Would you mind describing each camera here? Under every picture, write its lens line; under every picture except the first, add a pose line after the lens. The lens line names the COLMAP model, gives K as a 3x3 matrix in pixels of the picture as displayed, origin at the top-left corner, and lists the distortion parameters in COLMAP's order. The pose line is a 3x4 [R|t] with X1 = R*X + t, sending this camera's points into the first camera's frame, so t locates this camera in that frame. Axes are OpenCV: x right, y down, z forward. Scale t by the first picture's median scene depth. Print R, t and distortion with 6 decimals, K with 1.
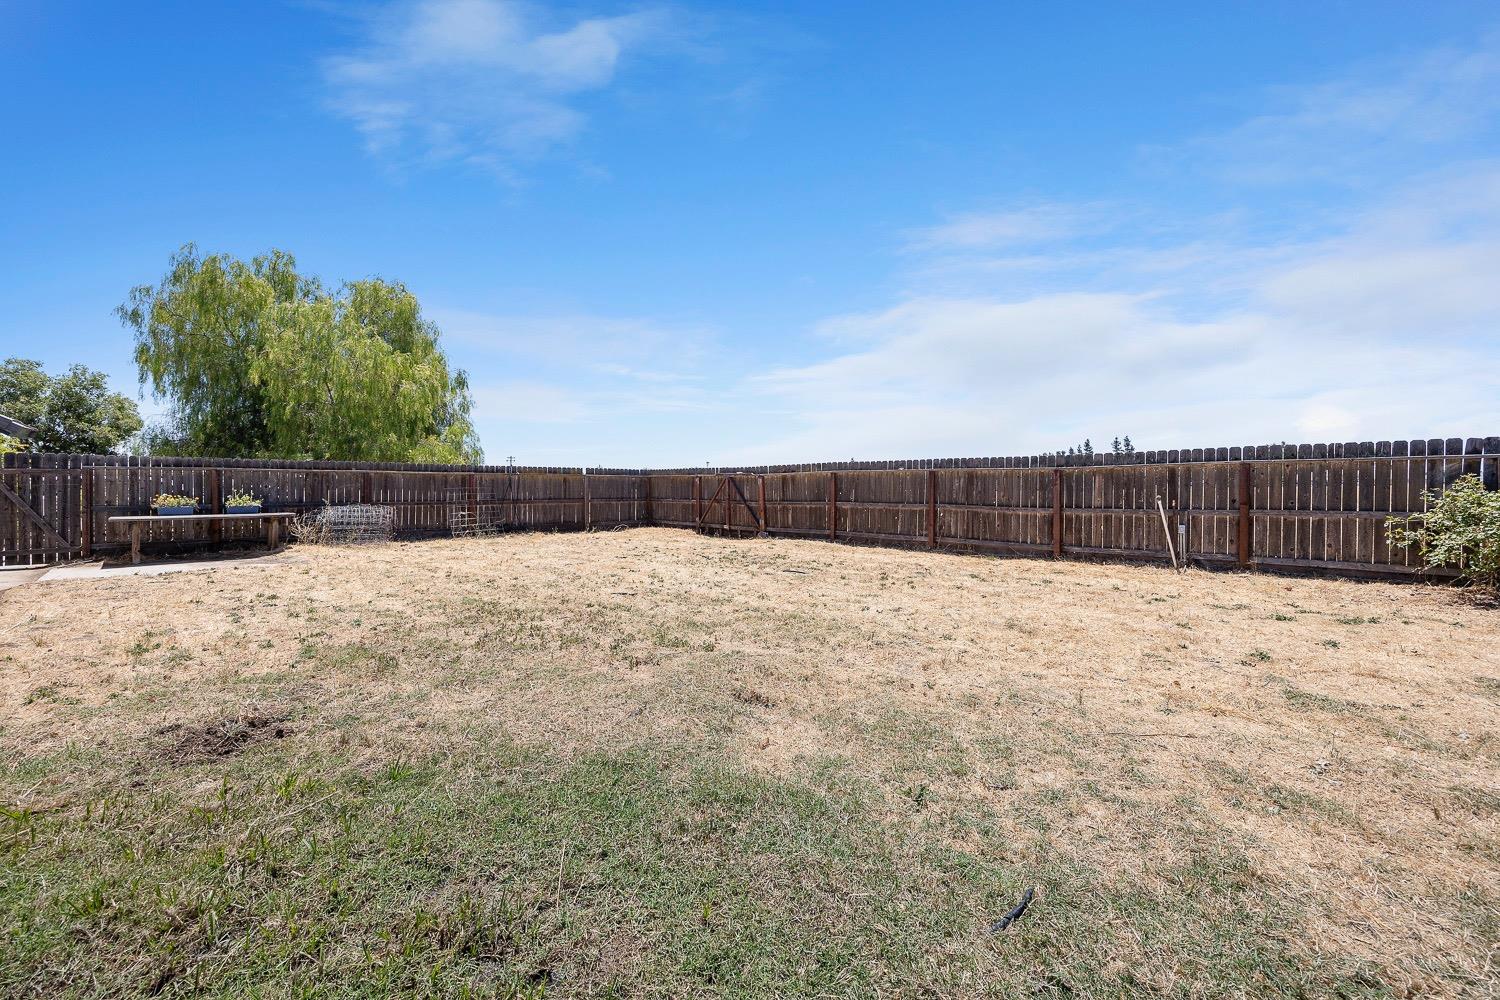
lens RADIAL K [[607.5, 0, 735.7], [0, 607.5, 492.5], [0, 0, 1]] dist [-0.004400, 0.000933]
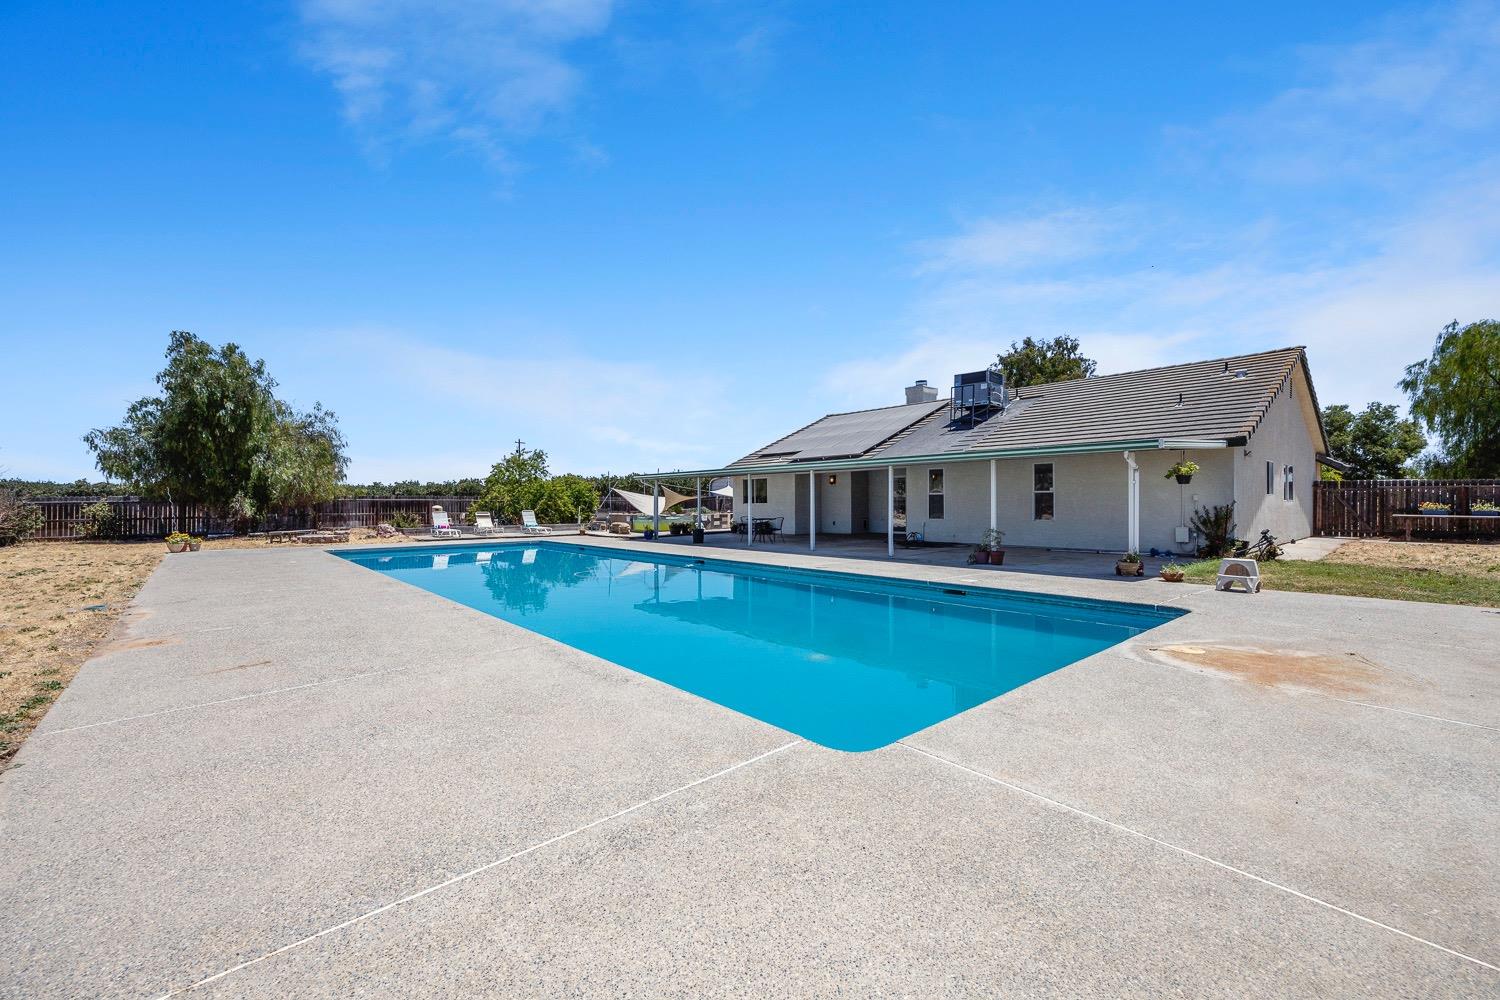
lens RADIAL K [[607.5, 0, 747.9], [0, 607.5, 492.6], [0, 0, 1]] dist [-0.004400, 0.000933]
pose [[-0.055887, -0.003640, -0.998430, 0.580979], [-0.011632, 0.999928, -0.002995, 0.002793], [0.998369, 0.011446, -0.055926, -0.545402]]
